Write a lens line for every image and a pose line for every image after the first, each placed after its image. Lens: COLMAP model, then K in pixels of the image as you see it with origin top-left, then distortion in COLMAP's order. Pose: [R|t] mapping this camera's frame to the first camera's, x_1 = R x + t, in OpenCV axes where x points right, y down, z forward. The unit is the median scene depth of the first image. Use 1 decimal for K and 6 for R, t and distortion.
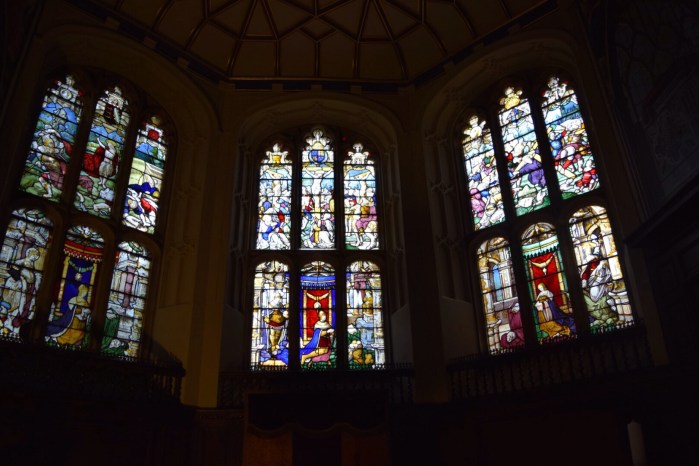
lens RADIAL K [[546.7, 0, 349.5], [0, 546.7, 233.0], [0, 0, 1]] dist [-0.083338, 0.009853]
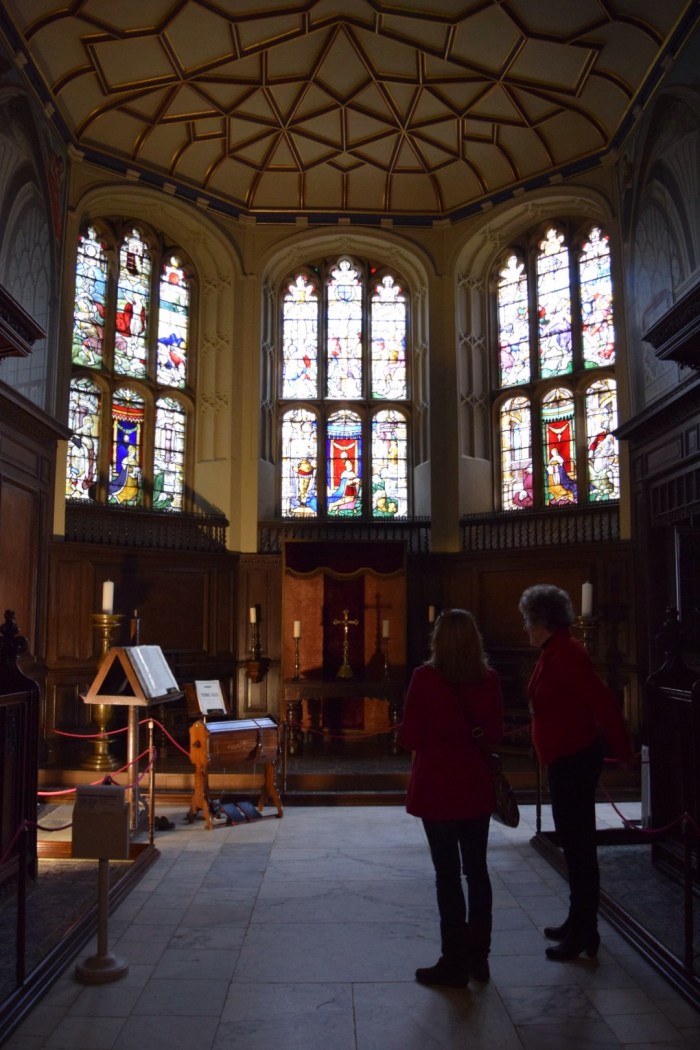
lens RADIAL K [[821.2, 0, 350.0], [0, 821.2, 525.0], [0, 0, 1]] dist [-0.083338, 0.009853]
pose [[0.999226, 0.022299, -0.032406, 0.006340], [-0.010459, 0.944762, 0.327592, -0.263035], [0.037920, -0.326999, 0.944264, -0.534529]]
